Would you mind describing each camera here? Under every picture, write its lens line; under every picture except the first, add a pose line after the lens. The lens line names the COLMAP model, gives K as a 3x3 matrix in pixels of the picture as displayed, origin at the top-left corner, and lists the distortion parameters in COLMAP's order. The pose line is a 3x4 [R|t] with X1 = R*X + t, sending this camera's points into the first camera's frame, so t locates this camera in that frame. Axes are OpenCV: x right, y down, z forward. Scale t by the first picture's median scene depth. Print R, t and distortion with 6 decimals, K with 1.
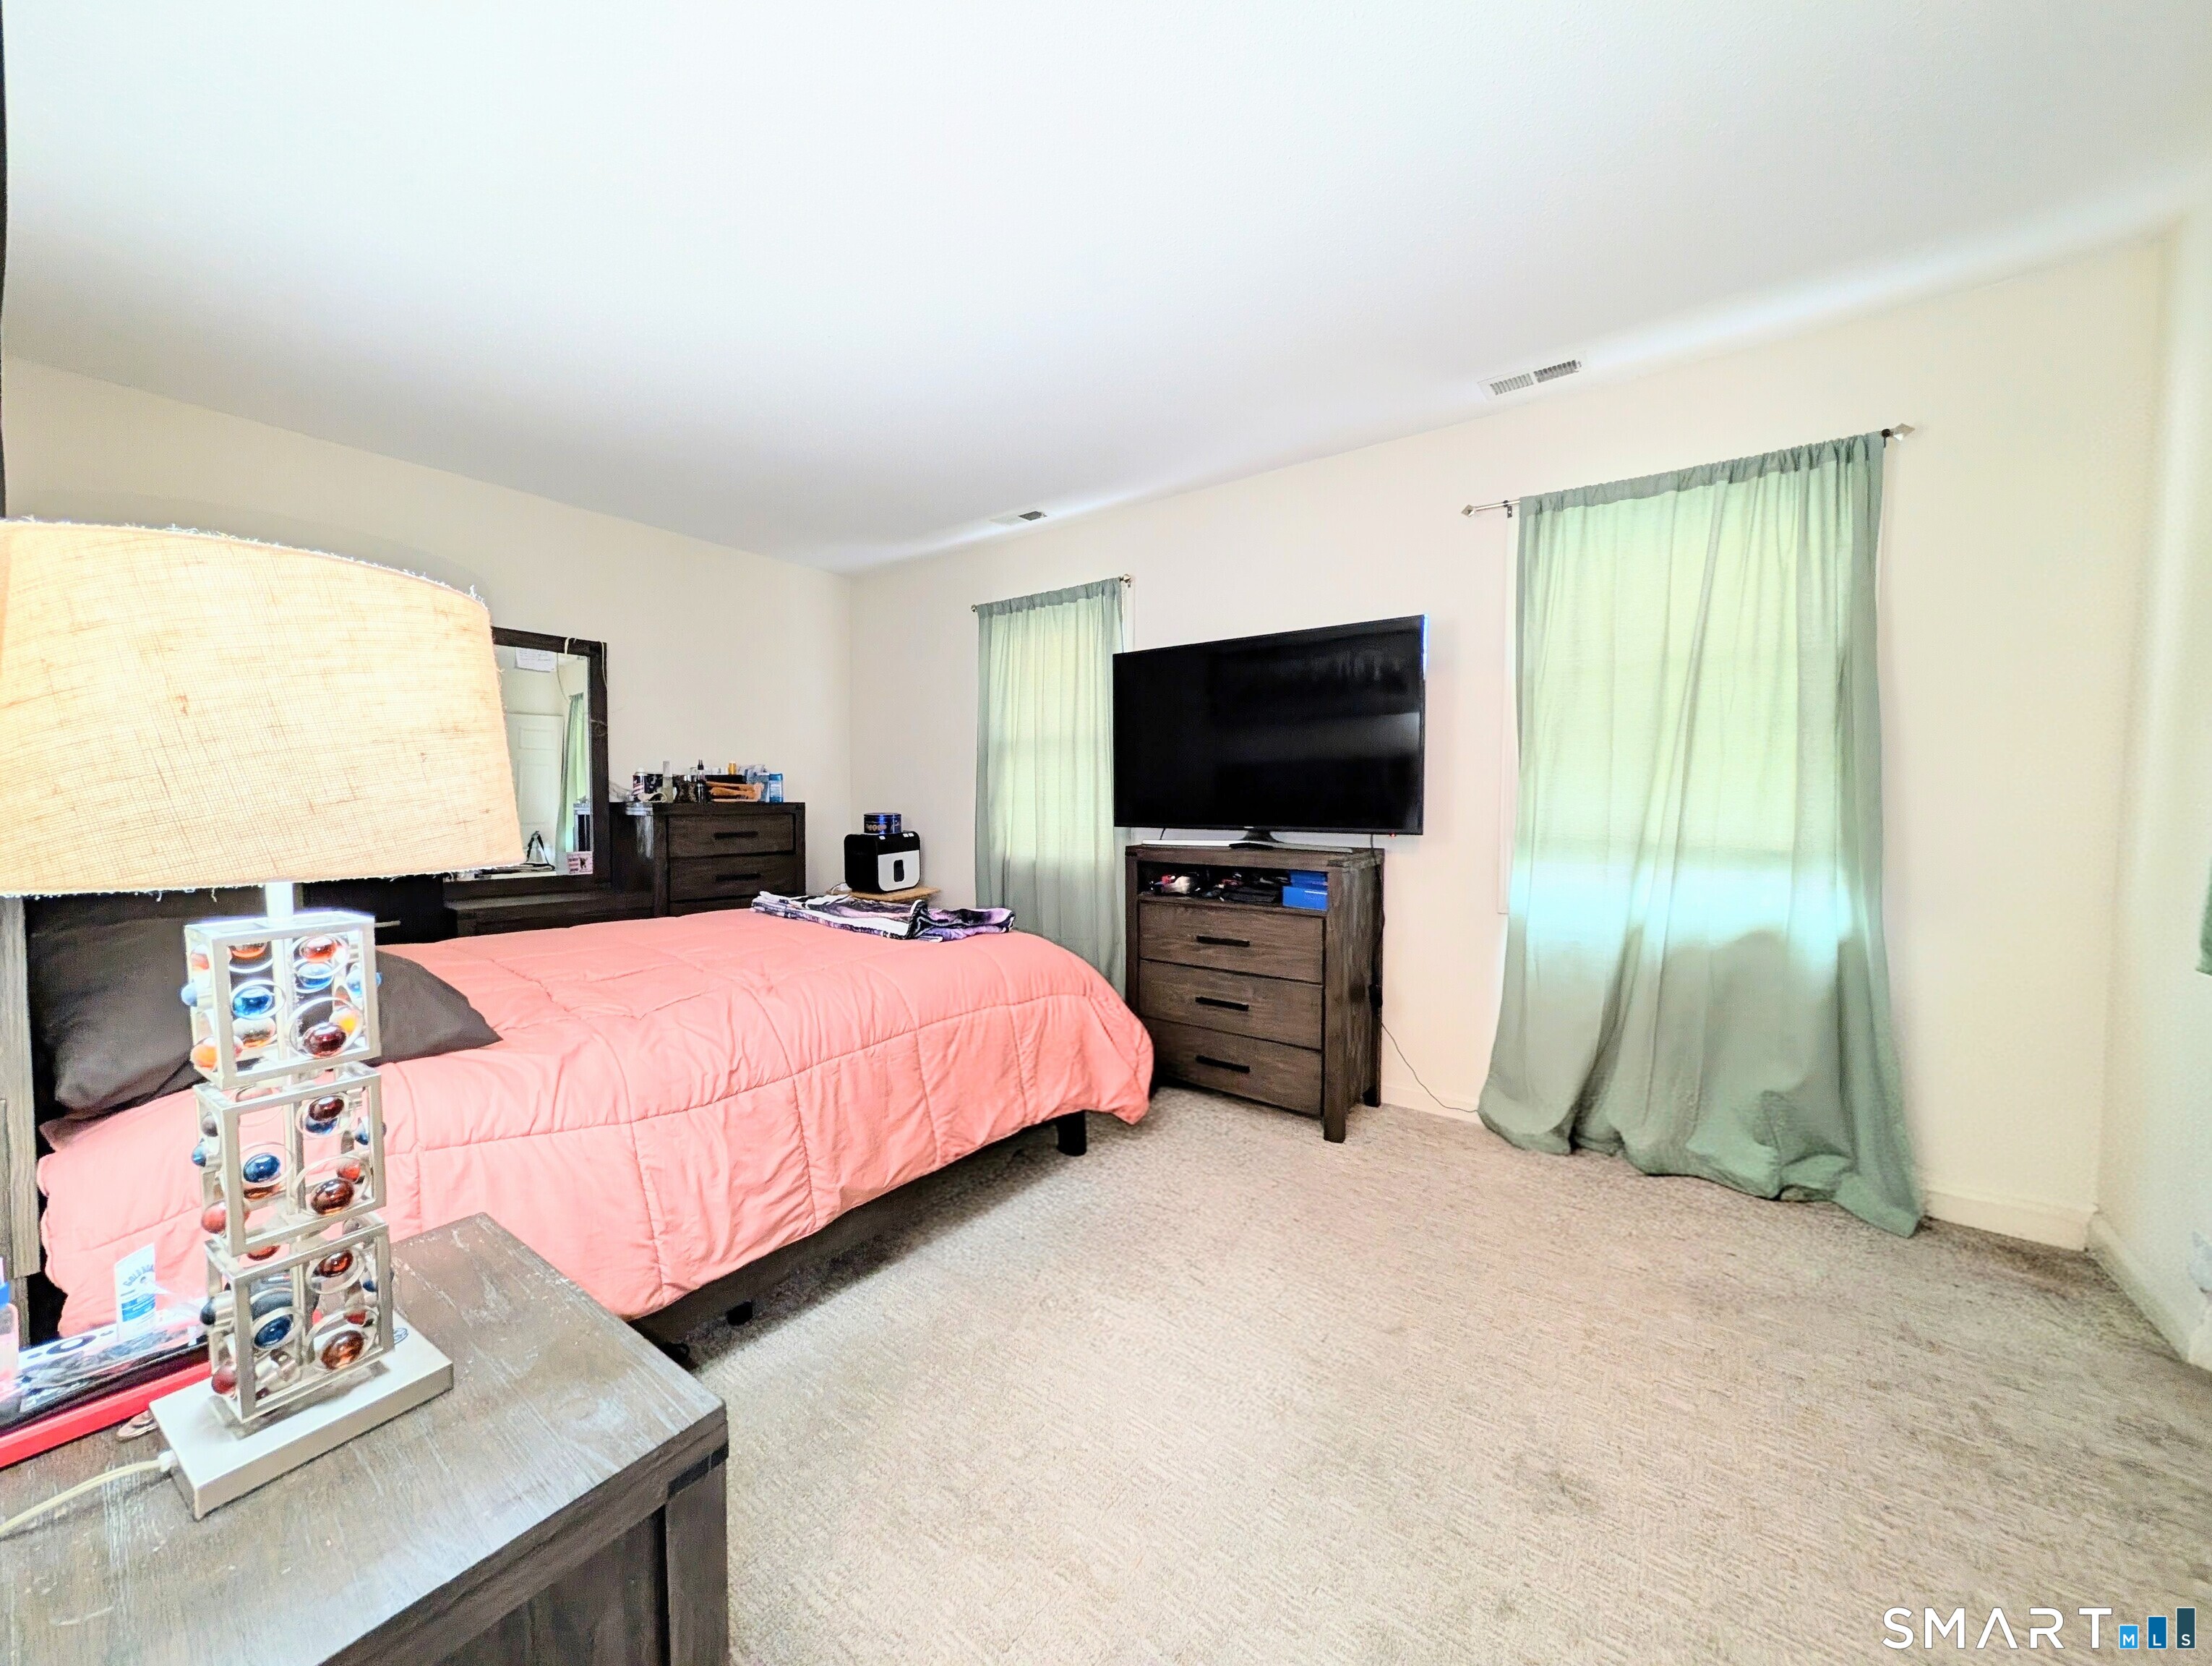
lens RADIAL K [[804.7, 0, 1109.9], [0, 804.7, 825.5], [0, 0, 1]] dist [-0.000562, -0.000567]
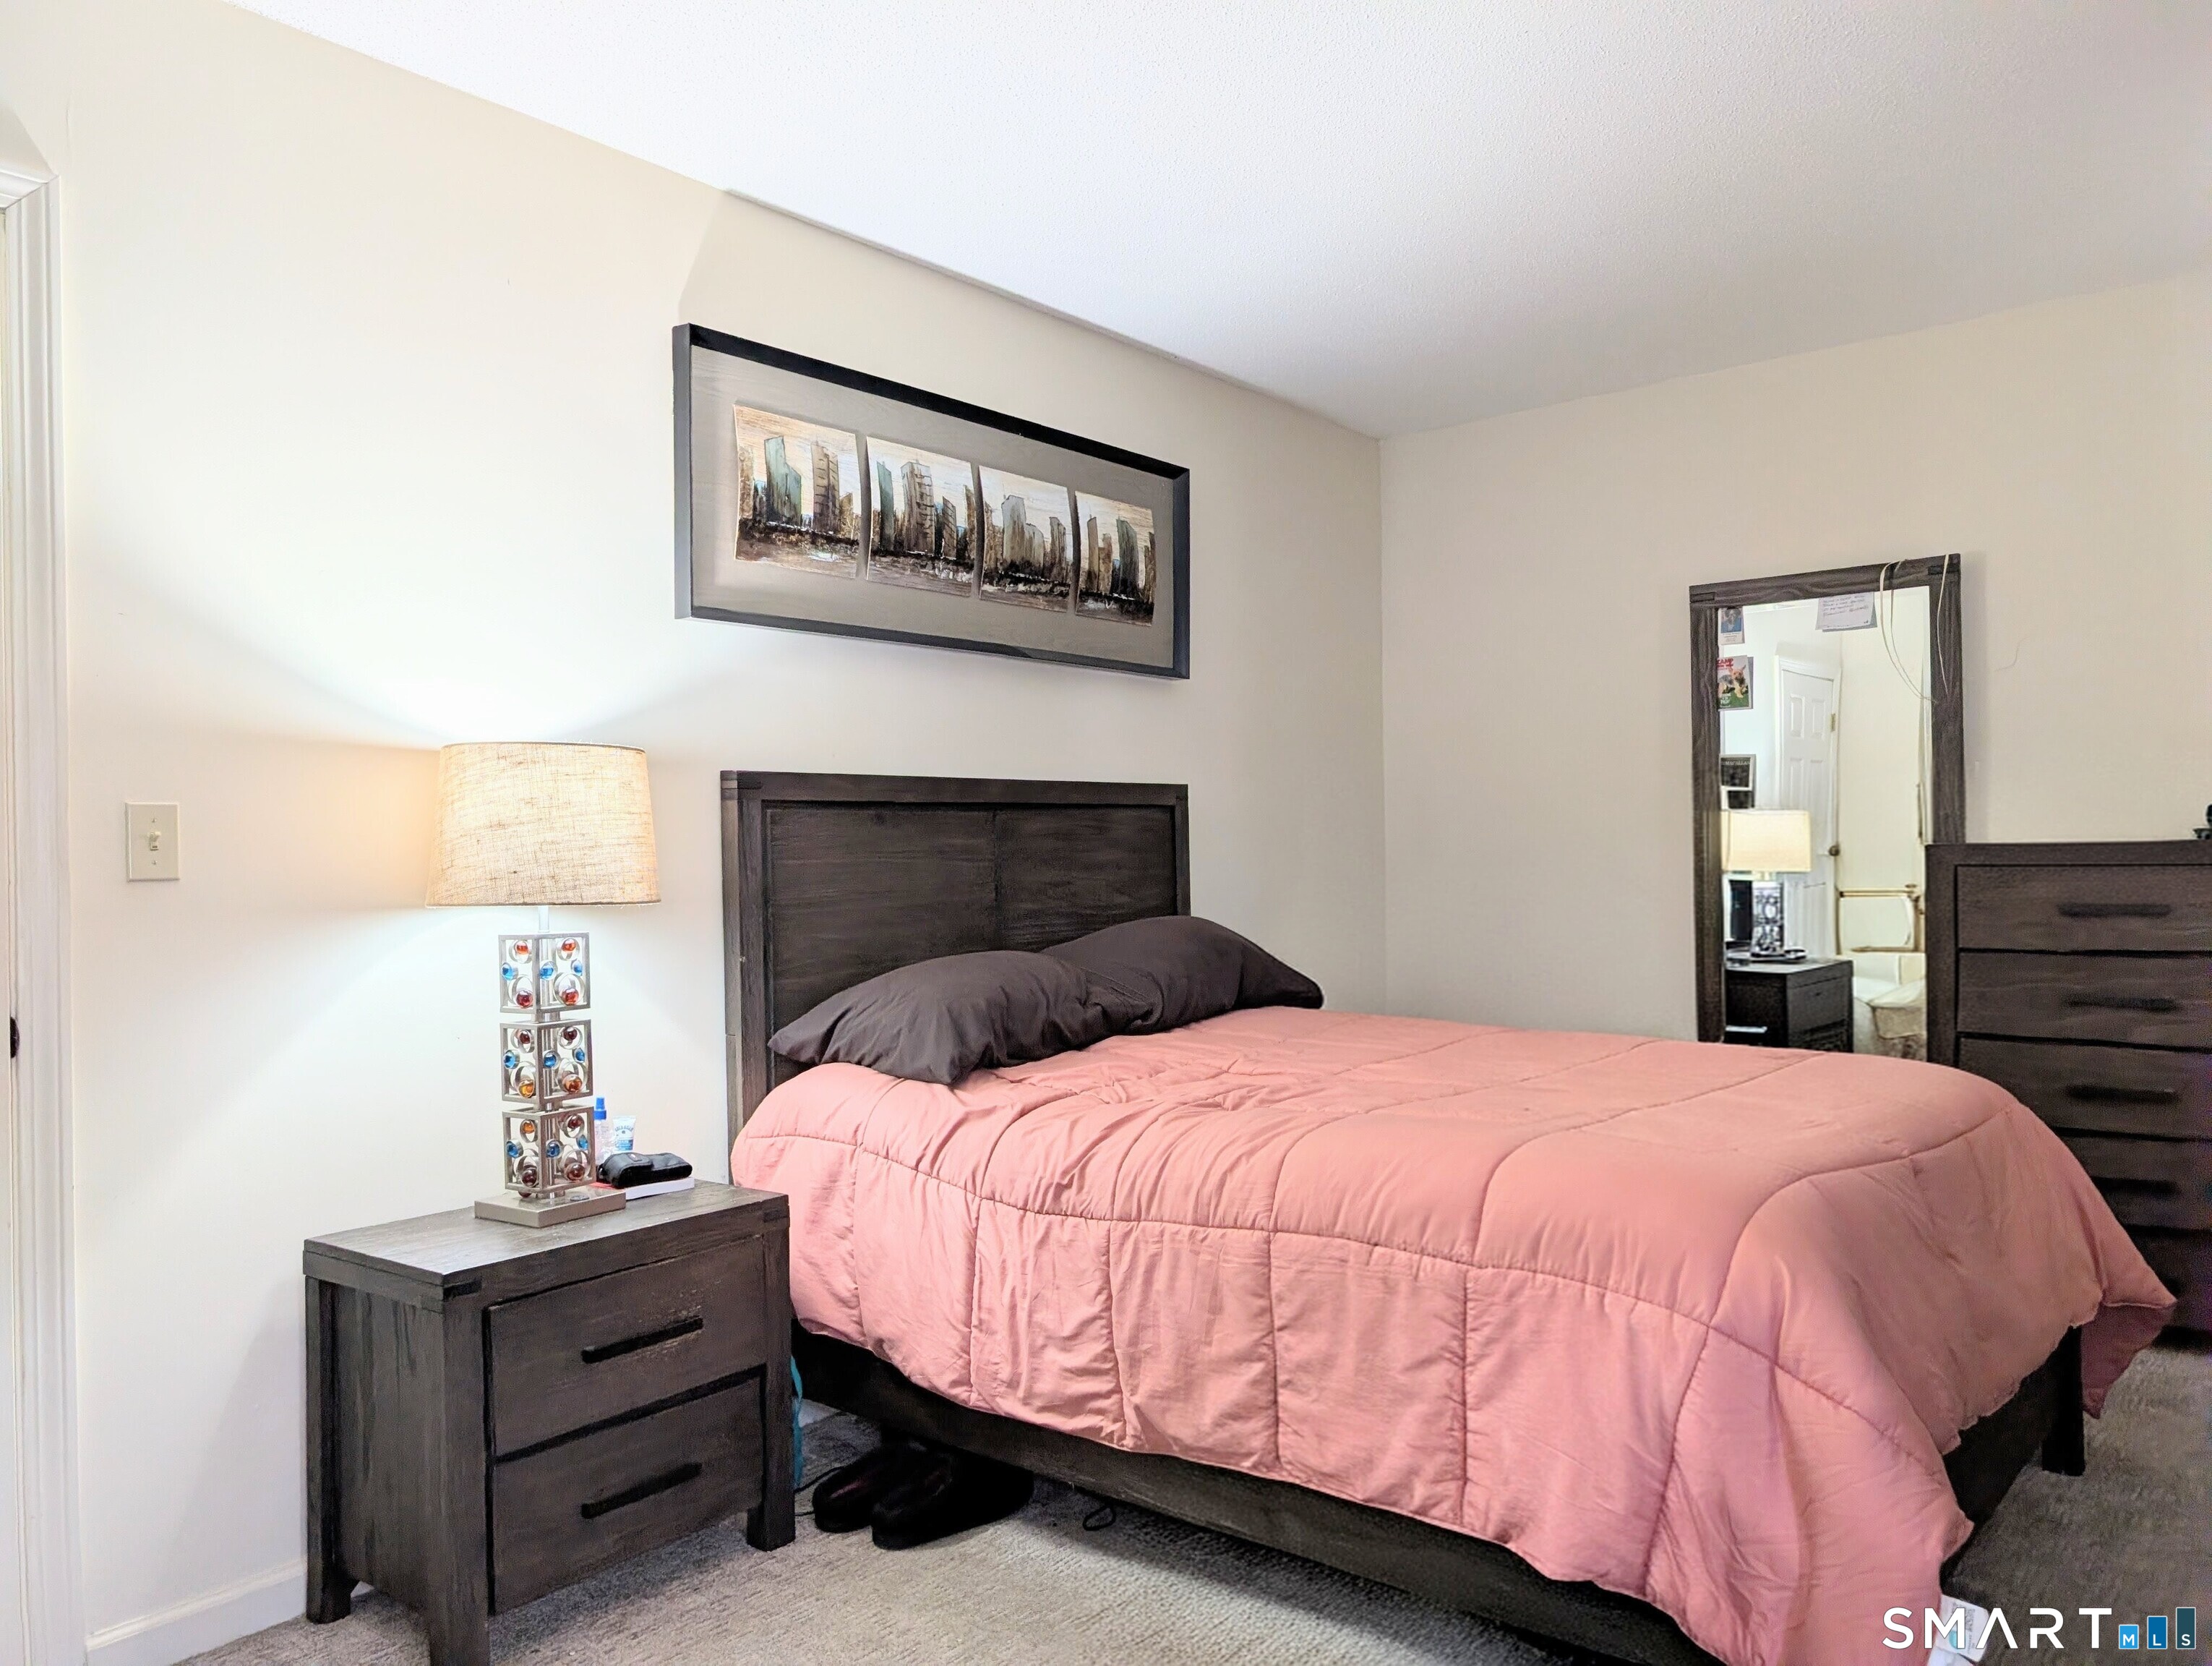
lens RADIAL K [[1599.1, 0, 1116.0], [0, 1599.1, 841.9], [0, 0, 1]] dist [0.032600, -0.033964]
pose [[-0.062376, -0.016471, -0.997917, 1.030089], [-0.008450, 0.999837, -0.015975, -0.015912], [0.998017, 0.007436, -0.062505, 1.030904]]
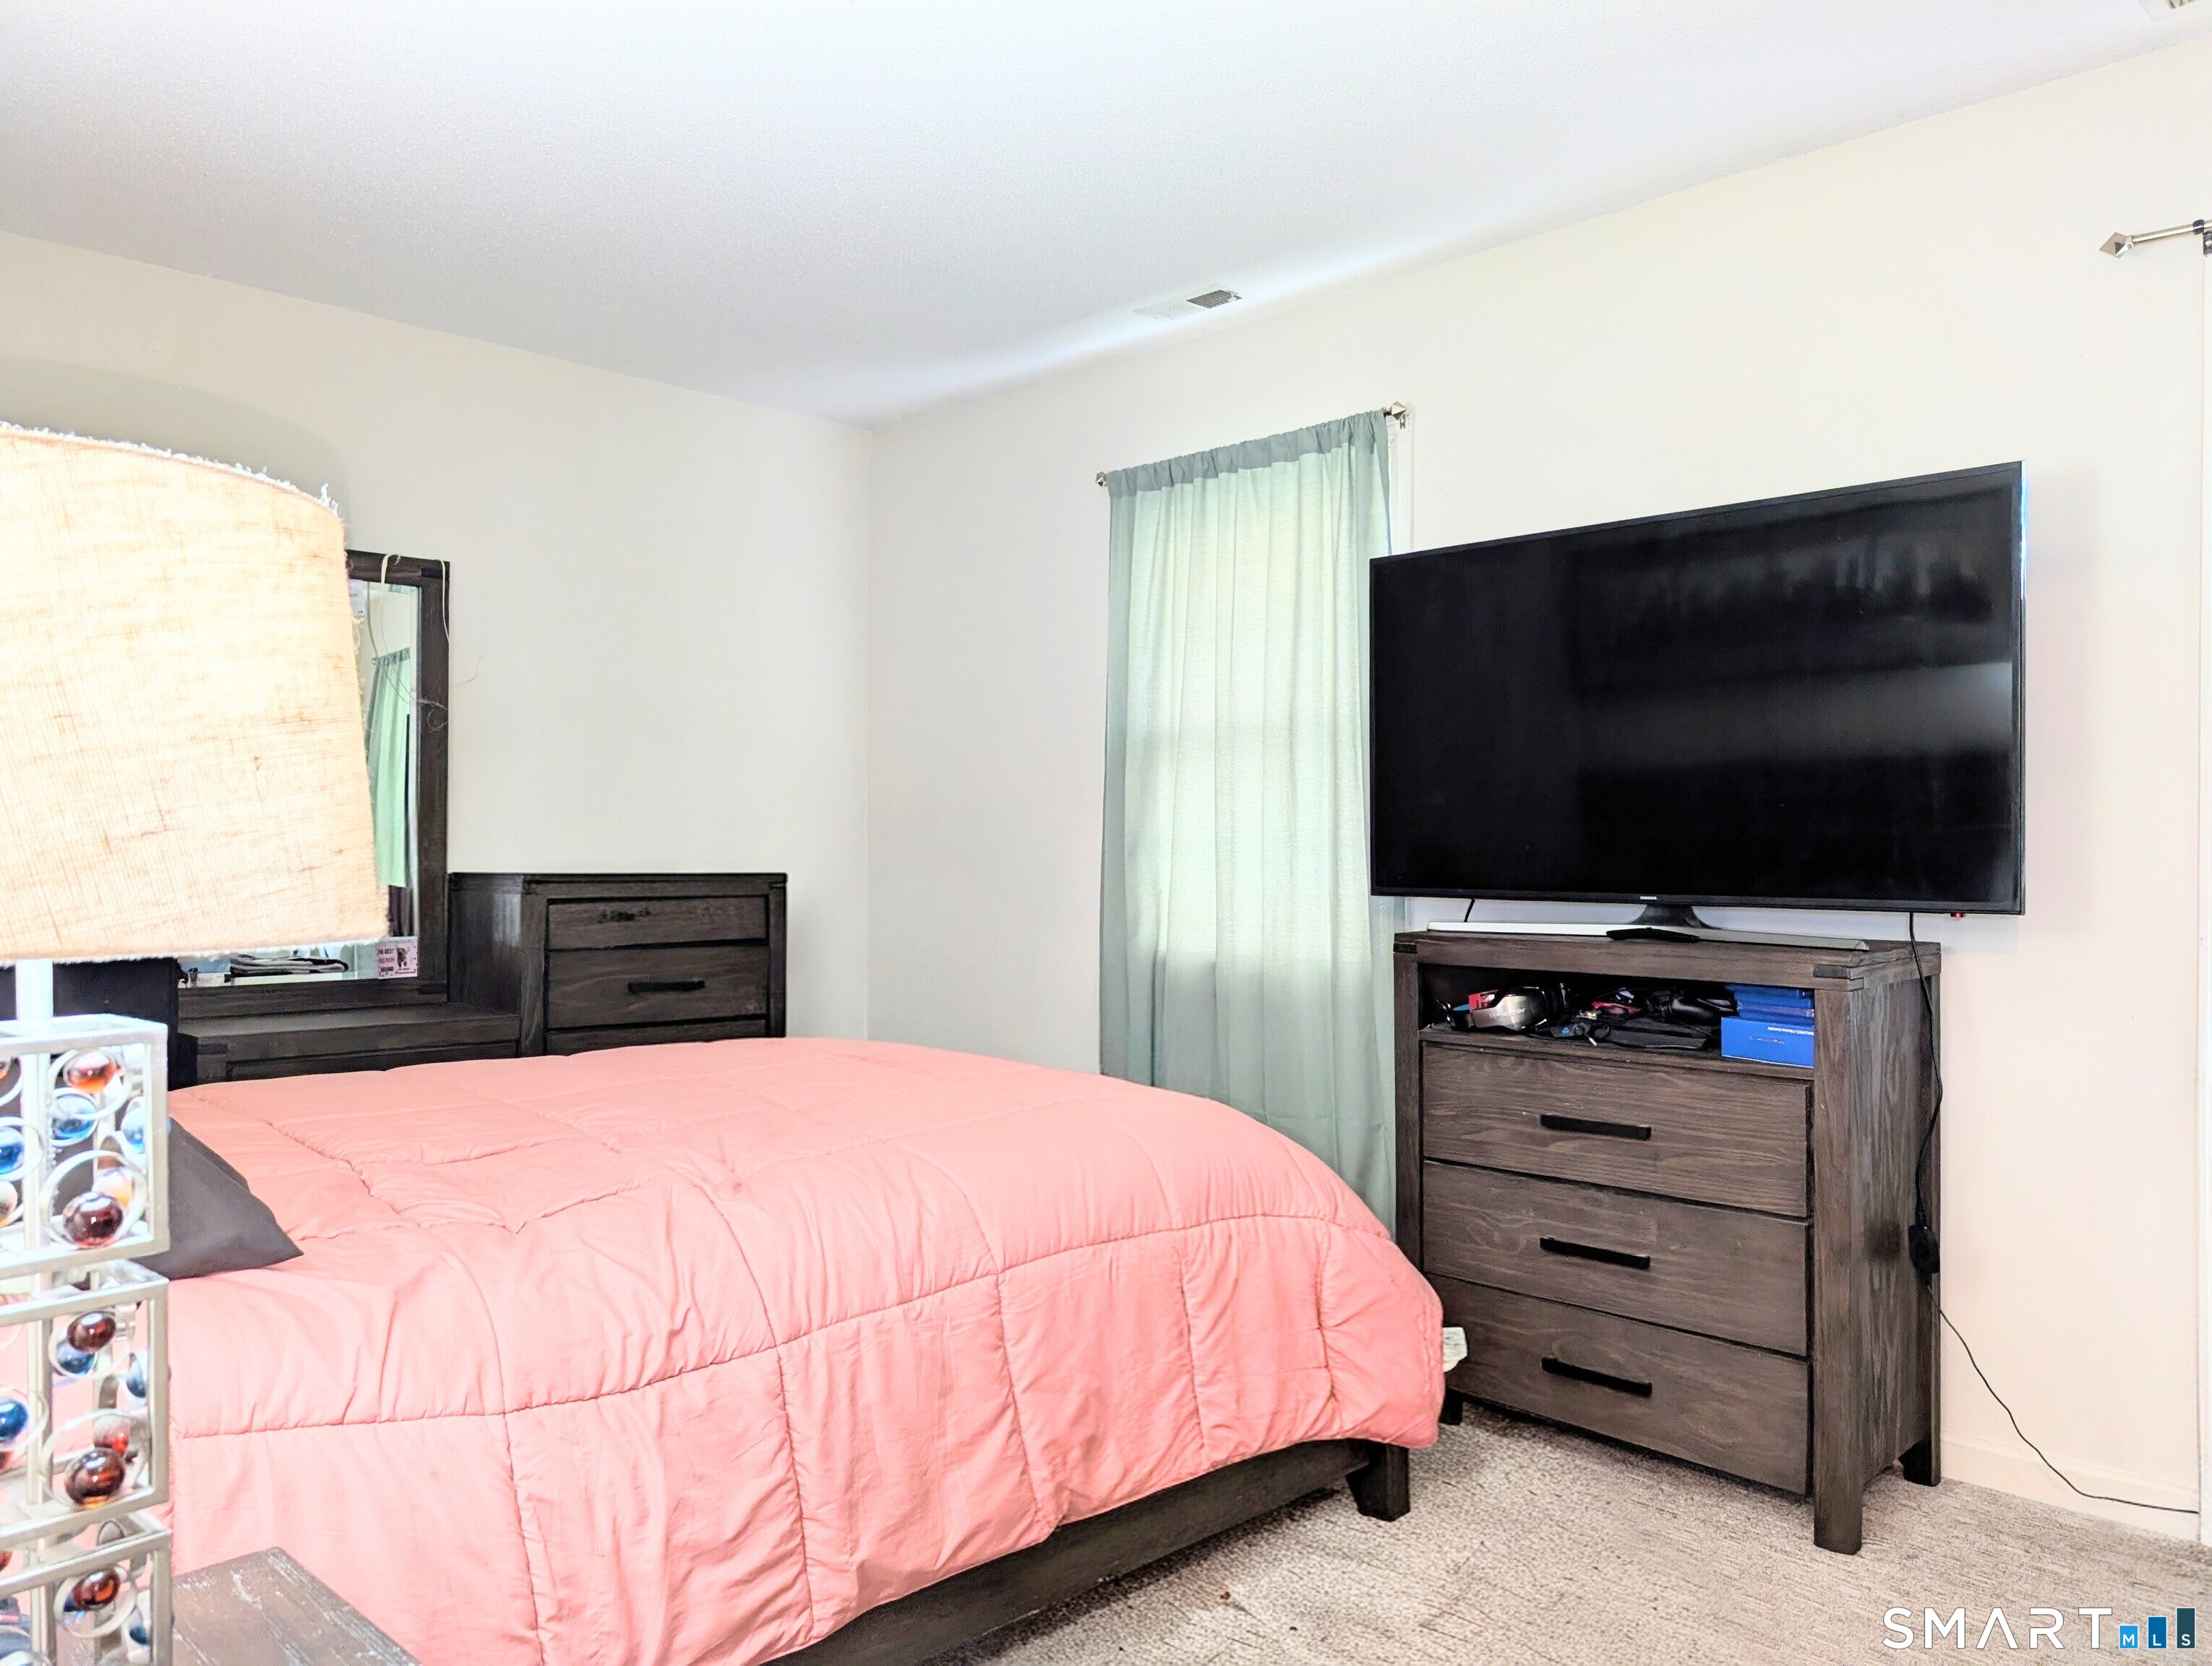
lens RADIAL K [[1599.1, 0, 1110.2], [0, 1599.1, 845.4], [0, 0, 1]] dist [0.032600, -0.033964]
pose [[0.988074, 0.000599, -0.153977, -0.004225], [-0.005653, 0.999459, -0.032388, 0.005563], [0.153875, 0.032872, 0.987543, -0.046168]]
